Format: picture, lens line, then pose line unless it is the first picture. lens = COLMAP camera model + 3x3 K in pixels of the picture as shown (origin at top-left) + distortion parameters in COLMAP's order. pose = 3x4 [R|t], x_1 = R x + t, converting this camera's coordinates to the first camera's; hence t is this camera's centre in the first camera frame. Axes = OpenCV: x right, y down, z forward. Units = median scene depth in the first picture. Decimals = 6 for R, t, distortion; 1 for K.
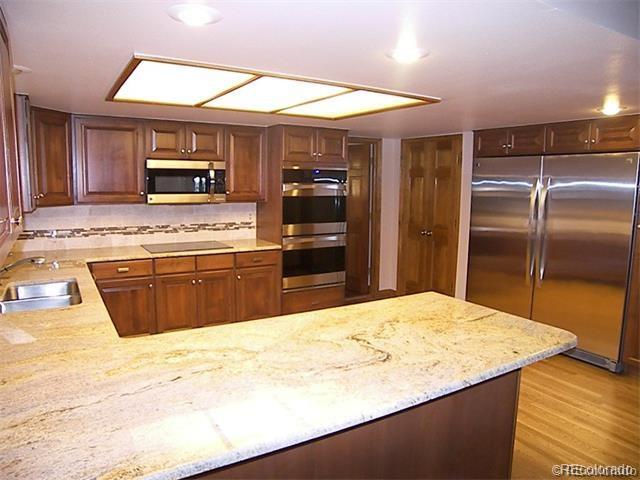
lens RADIAL K [[450.7, 0, 323.7], [0, 450.7, 238.3], [0, 0, 1]] dist [-0.102392, 0.015825]
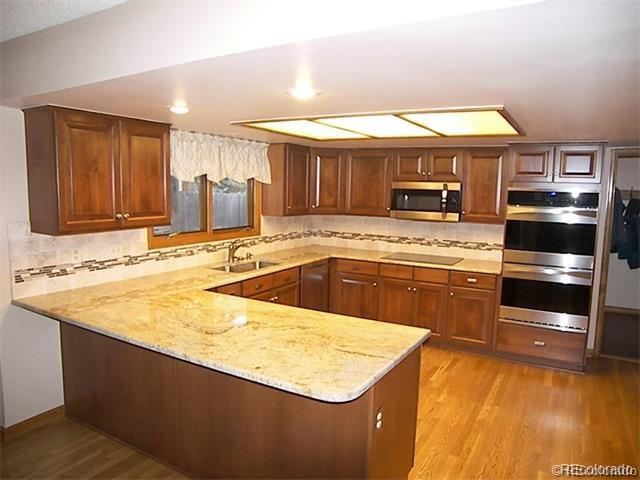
lens RADIAL K [[450.7, 0, 324.7], [0, 450.7, 239.2], [0, 0, 1]] dist [-0.102392, 0.015825]
pose [[0.483806, 0.093248, -0.870193, 0.554124], [-0.125933, 0.991377, 0.036218, -0.039383], [0.866067, 0.092064, 0.491378, 0.234170]]
